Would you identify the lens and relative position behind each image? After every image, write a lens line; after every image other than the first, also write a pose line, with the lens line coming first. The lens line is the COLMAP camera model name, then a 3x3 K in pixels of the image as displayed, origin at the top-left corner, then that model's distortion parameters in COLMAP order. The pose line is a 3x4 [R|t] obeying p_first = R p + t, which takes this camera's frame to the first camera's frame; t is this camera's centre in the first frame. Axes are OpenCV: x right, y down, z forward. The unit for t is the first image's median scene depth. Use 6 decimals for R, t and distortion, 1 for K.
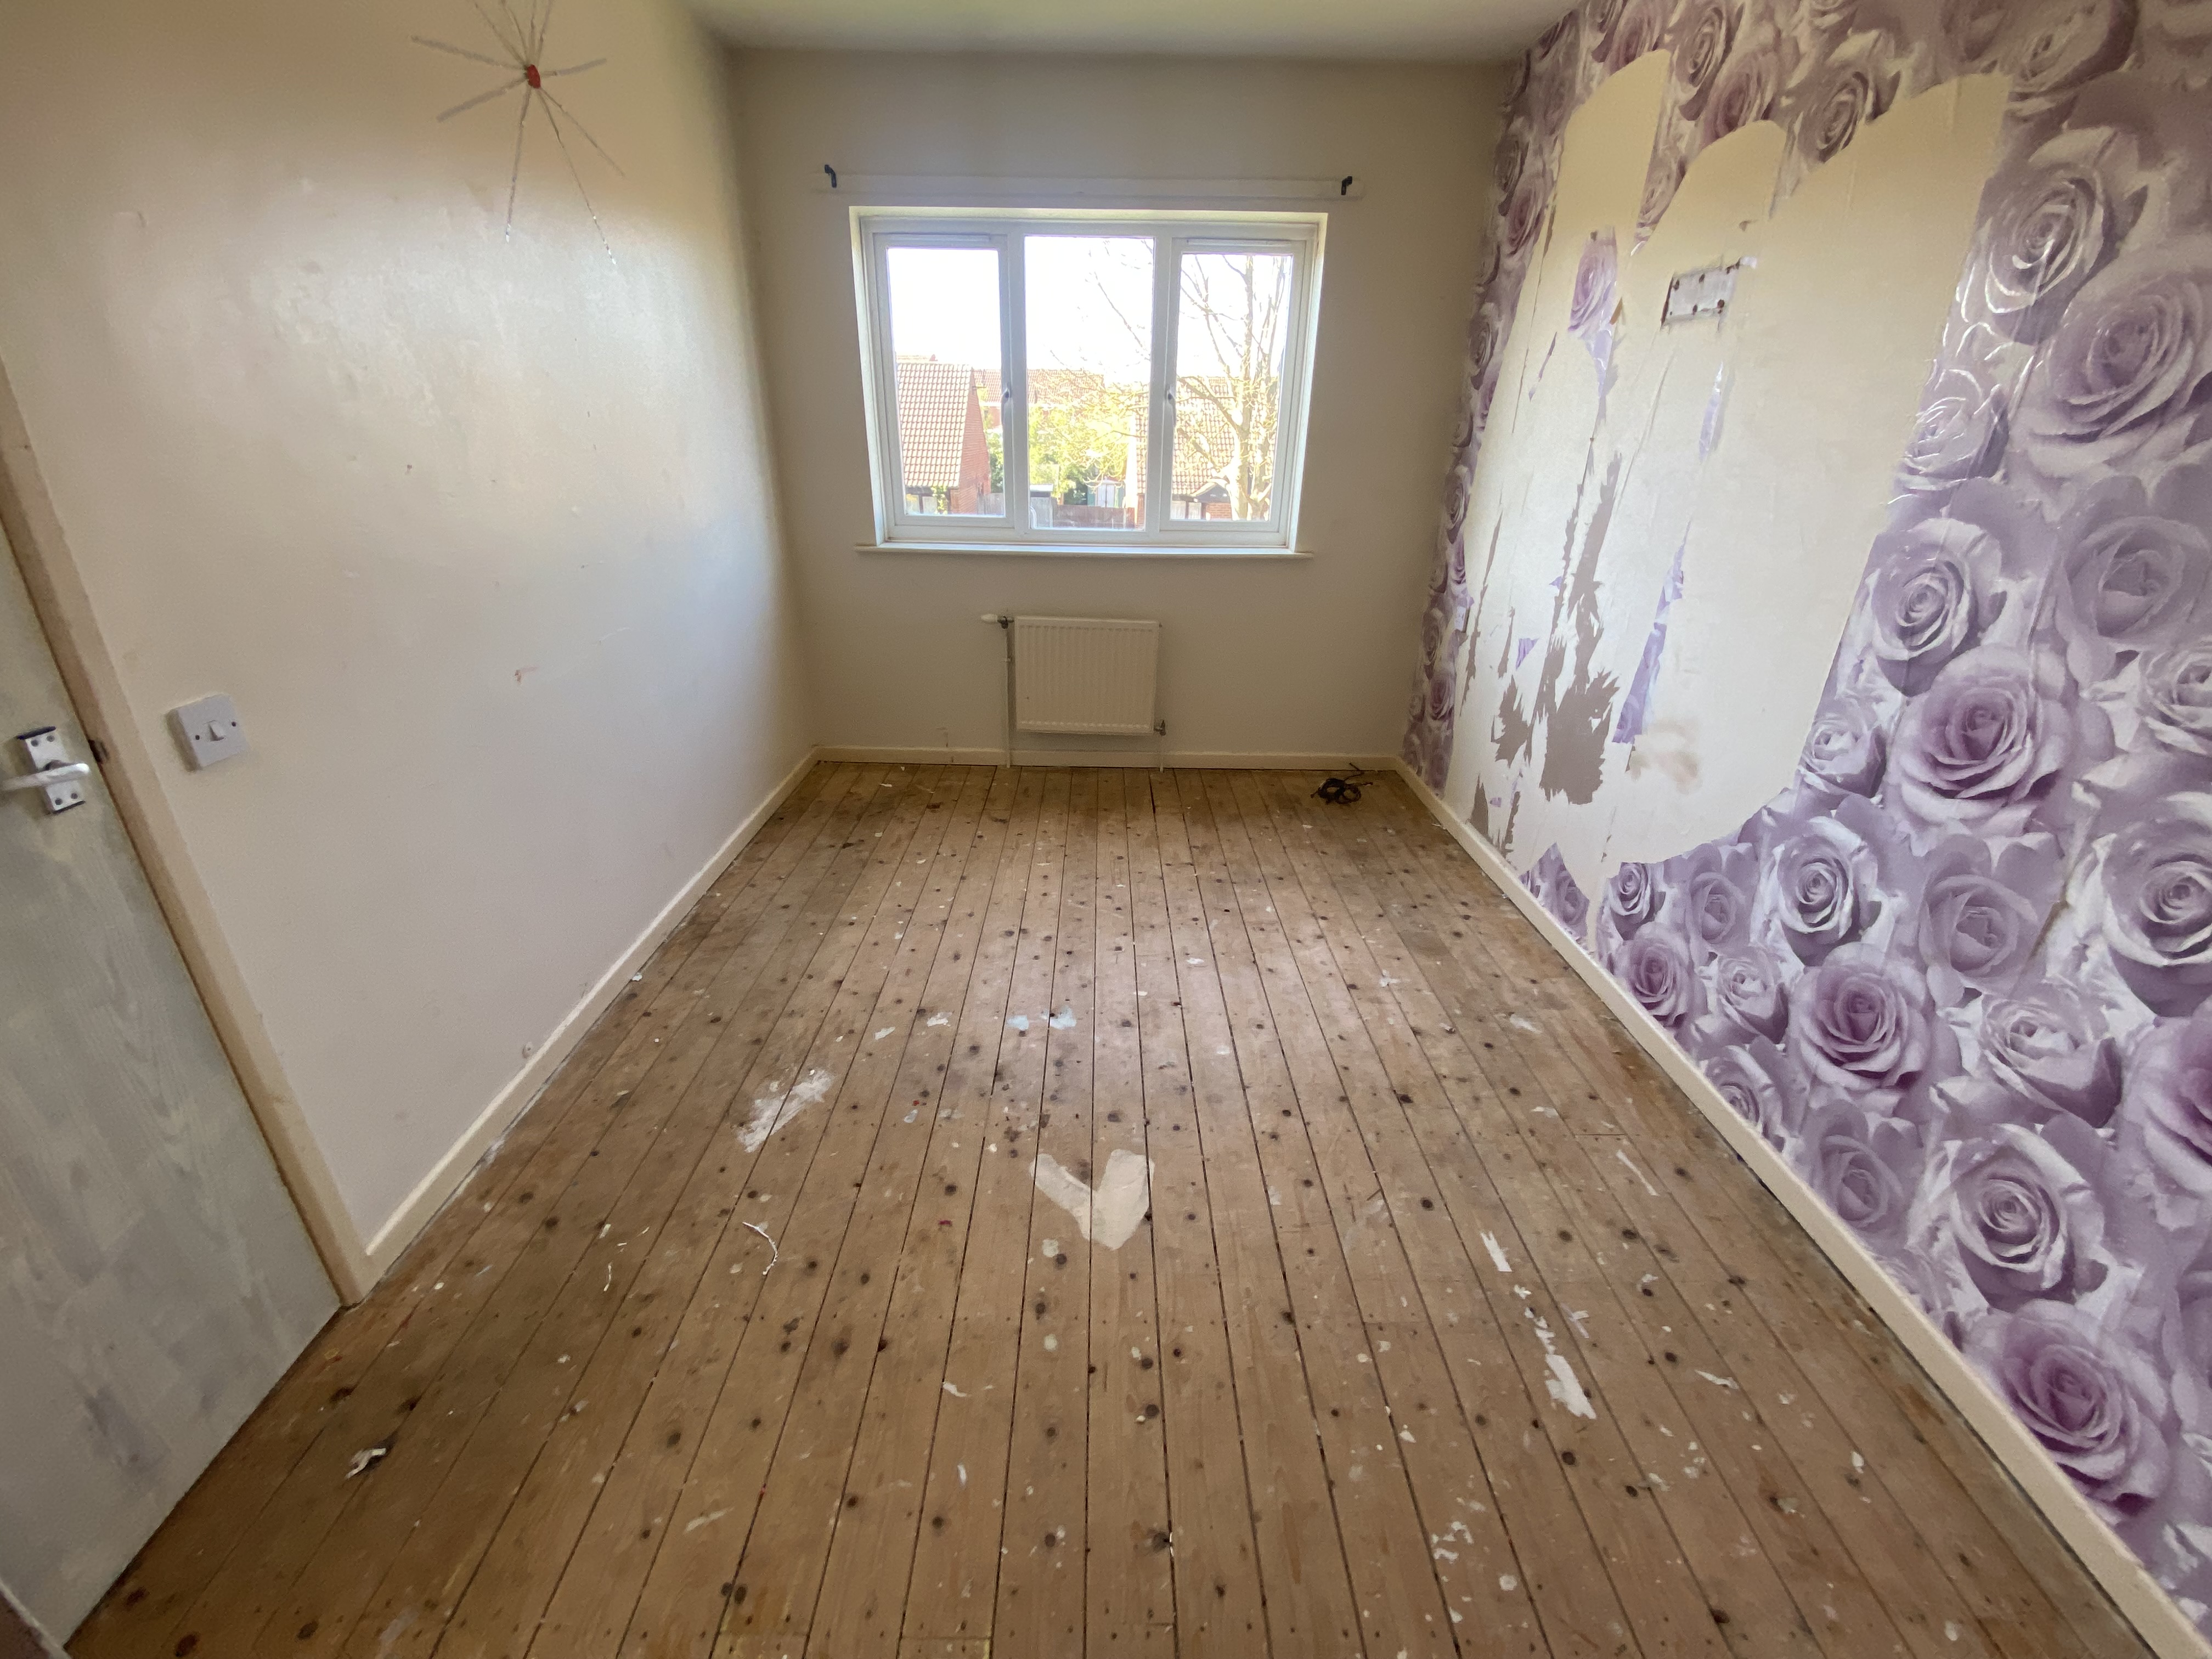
lens RADIAL K [[902.2, 0, 1104.0], [0, 902.2, 843.4], [0, 0, 1]] dist [0.030788, -0.025109]
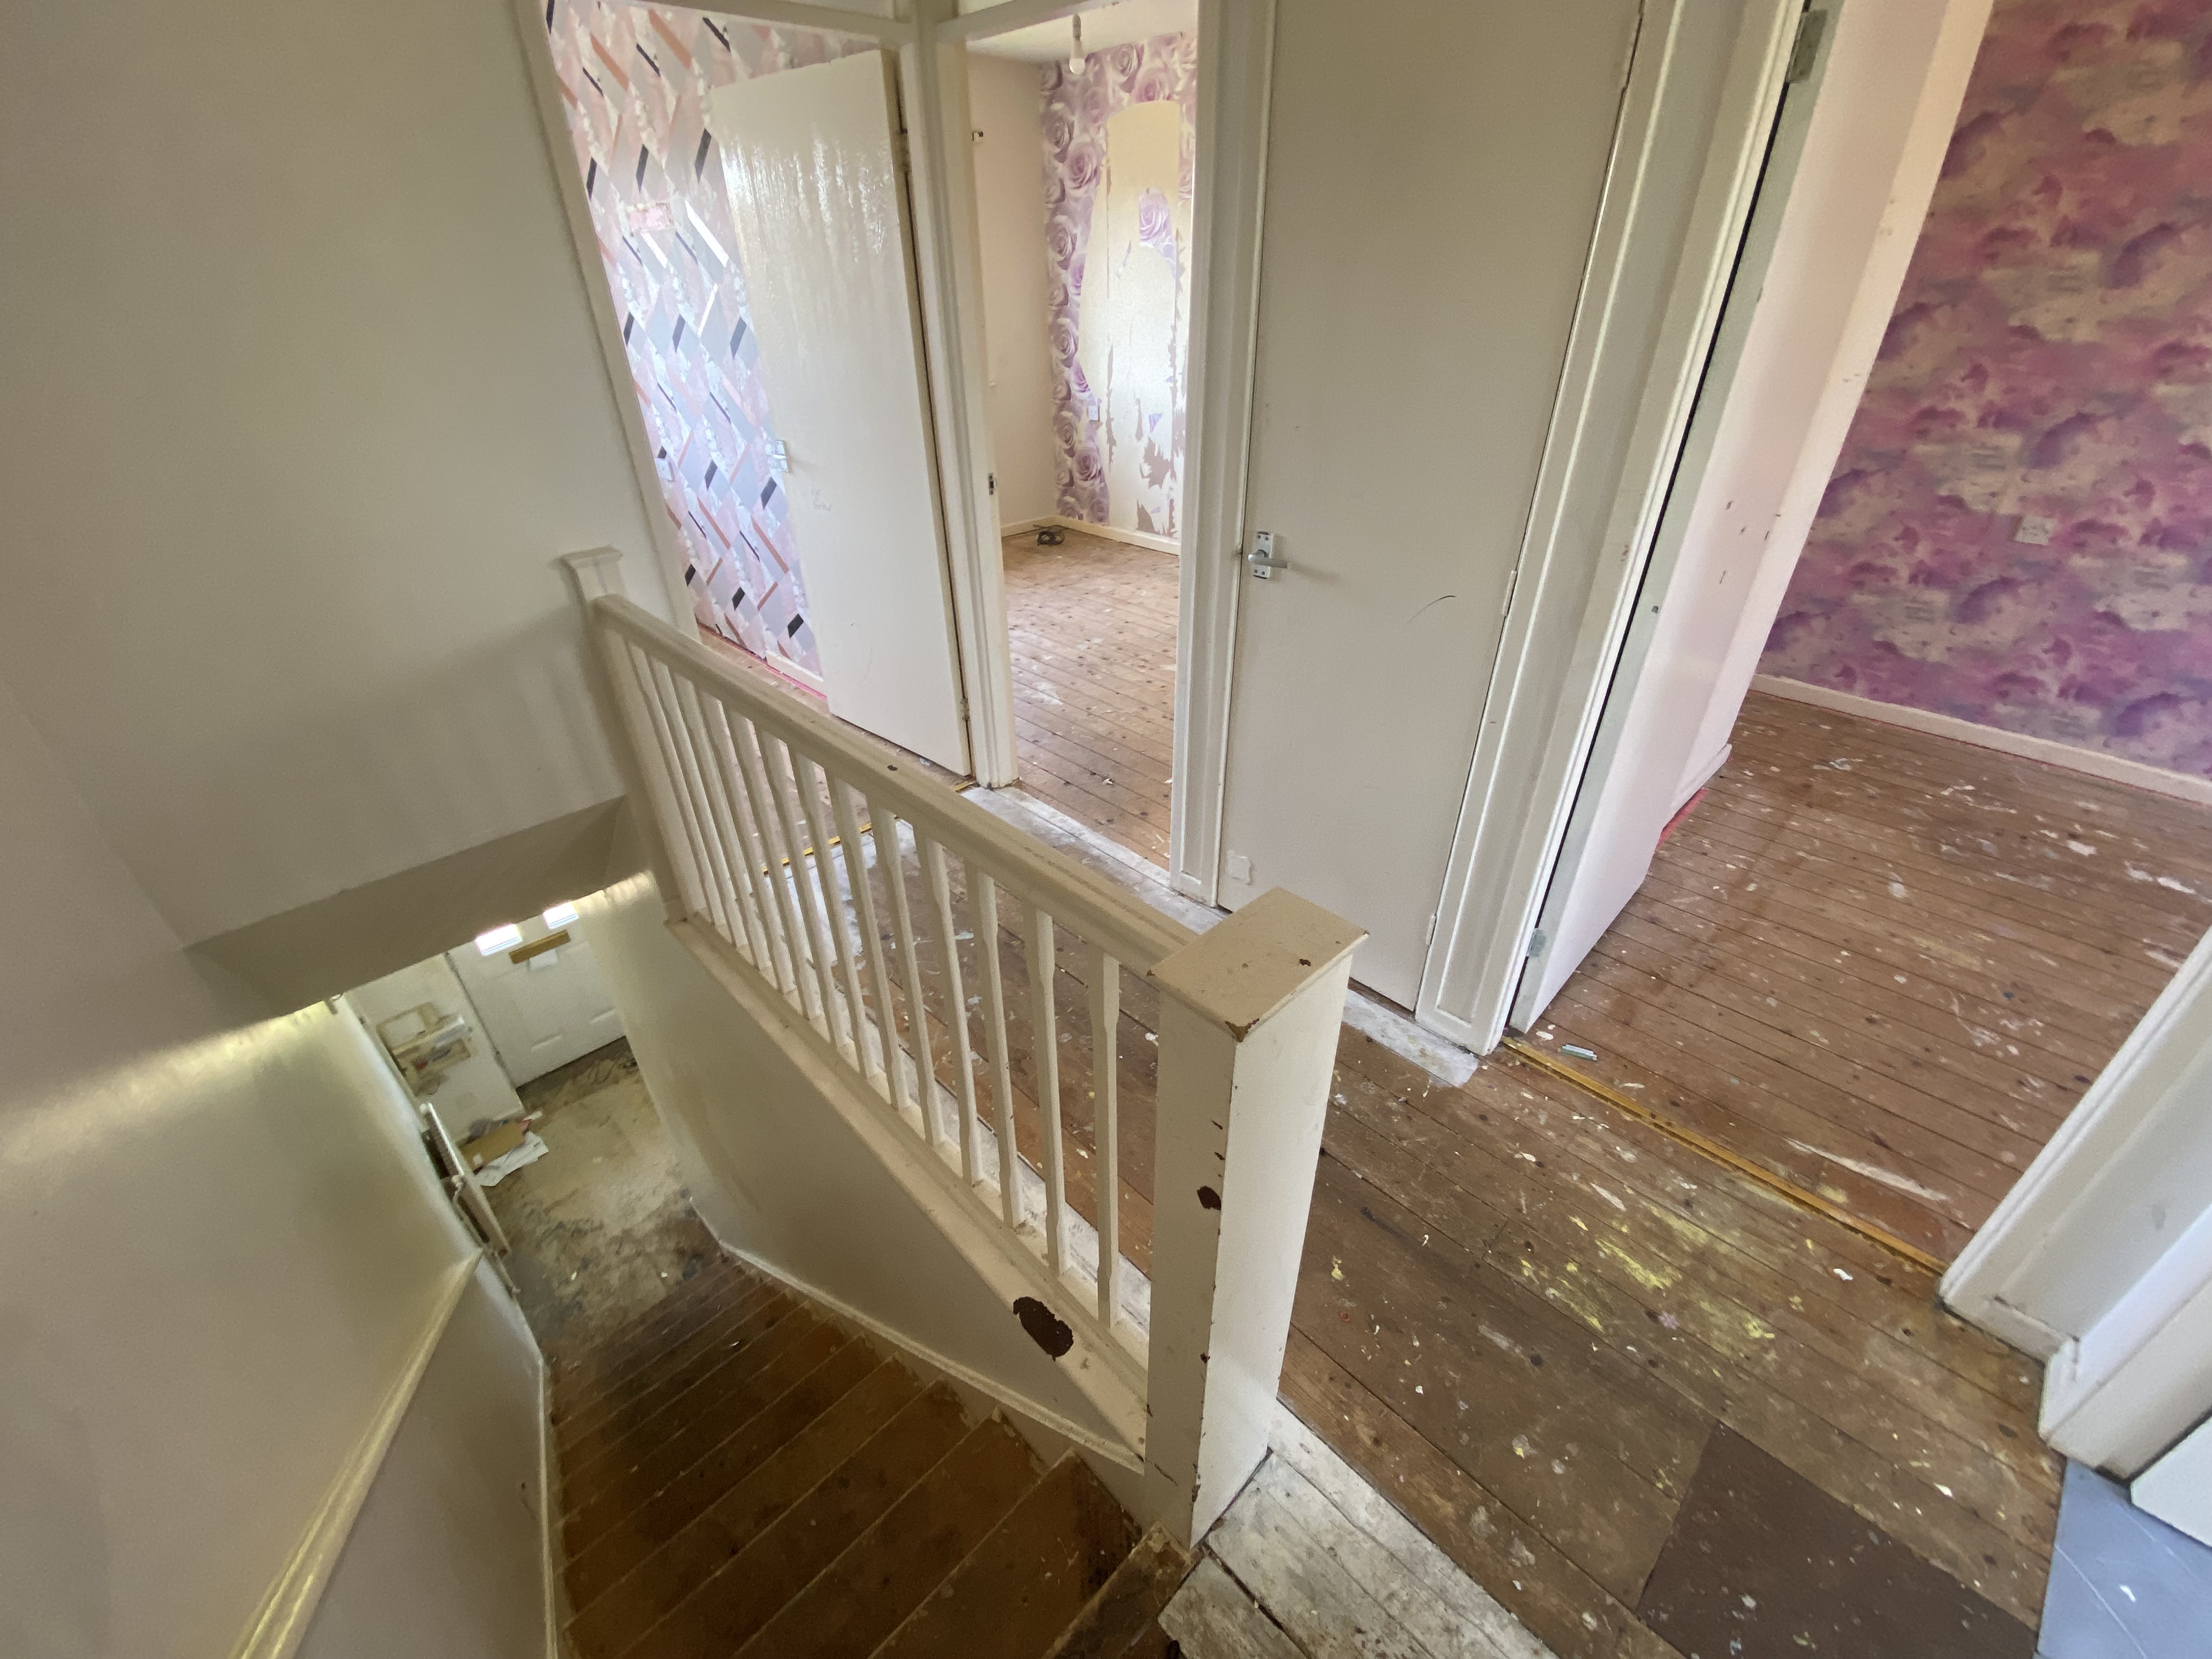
lens RADIAL K [[902.2, 0, 1104.0], [0, 902.2, 843.4], [0, 0, 1]] dist [0.030788, -0.025109]
pose [[0.728496, -0.394775, 0.559862, -0.969583], [0.312795, 0.918778, 0.240845, 0.102434], [-0.609469, -0.000332, 0.792810, -0.410594]]
